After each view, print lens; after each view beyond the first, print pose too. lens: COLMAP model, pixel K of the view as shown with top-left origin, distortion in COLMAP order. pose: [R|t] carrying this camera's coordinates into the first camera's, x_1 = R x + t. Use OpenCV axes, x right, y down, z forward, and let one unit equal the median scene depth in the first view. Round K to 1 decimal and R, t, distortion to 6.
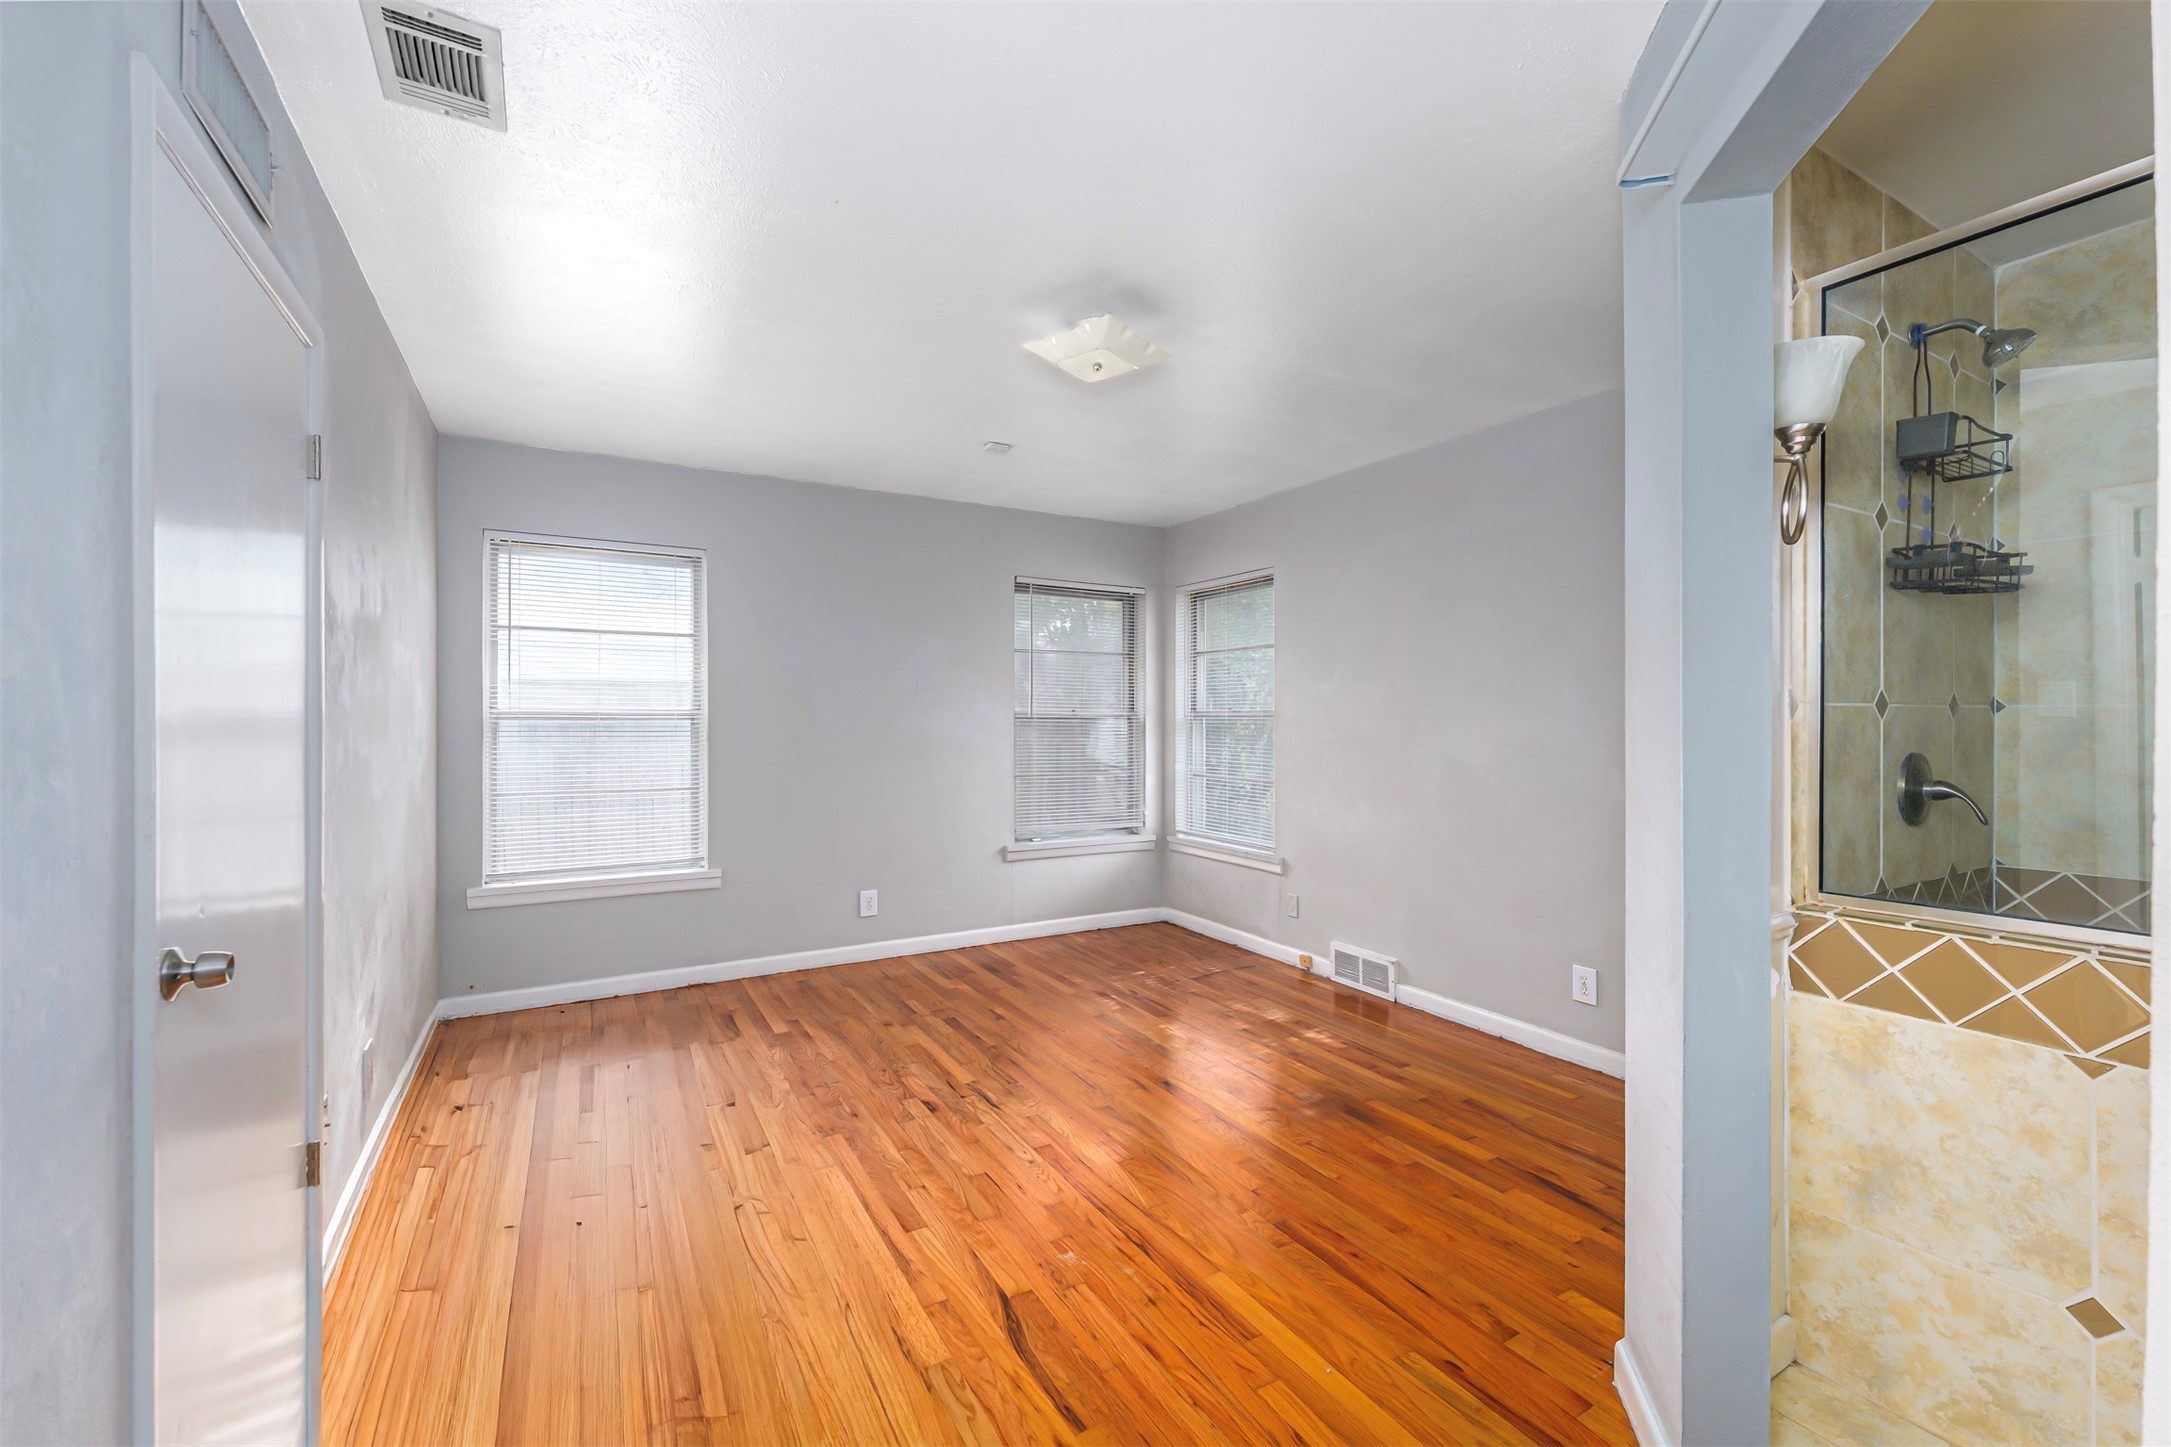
lens RADIAL K [[888.3, 0, 1071.8], [0, 888.3, 726.1], [0, 0, 1]] dist [0.003039, -0.001486]
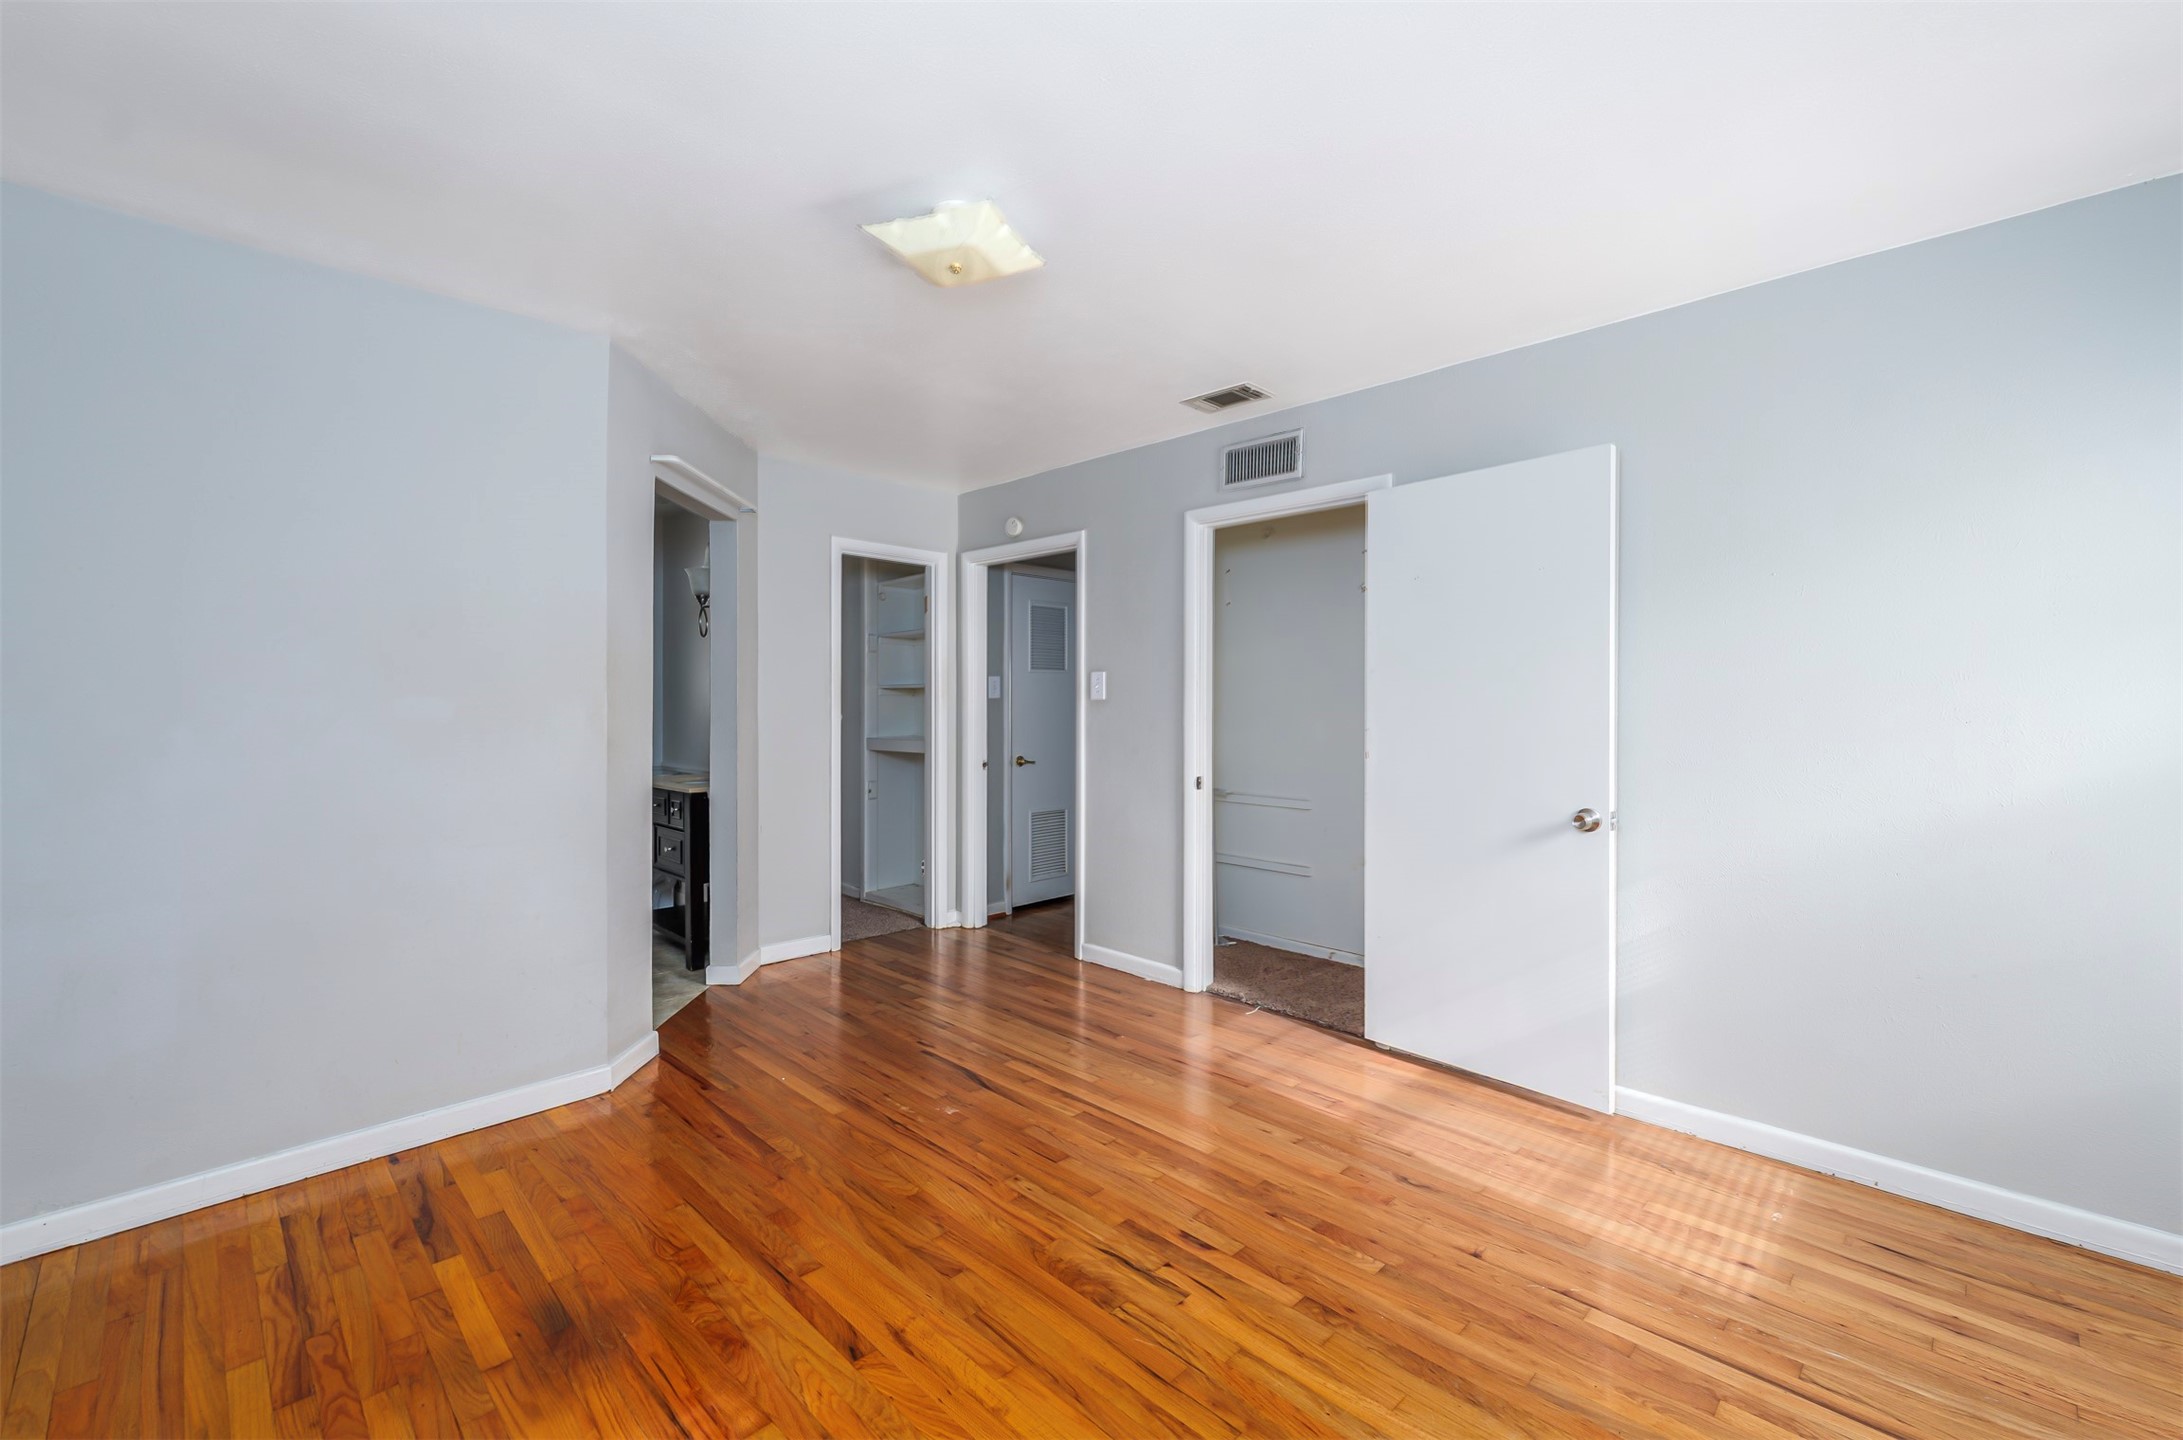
lens RADIAL K [[896.4, 0, 1088.0], [0, 896.4, 710.2], [0, 0, 1]] dist [-0.000324, 0.000035]
pose [[-0.954070, -0.001401, -0.299582, 0.185432], [-0.005176, 0.999917, 0.011810, -0.016674], [0.299540, 0.012818, -0.953997, 2.138021]]
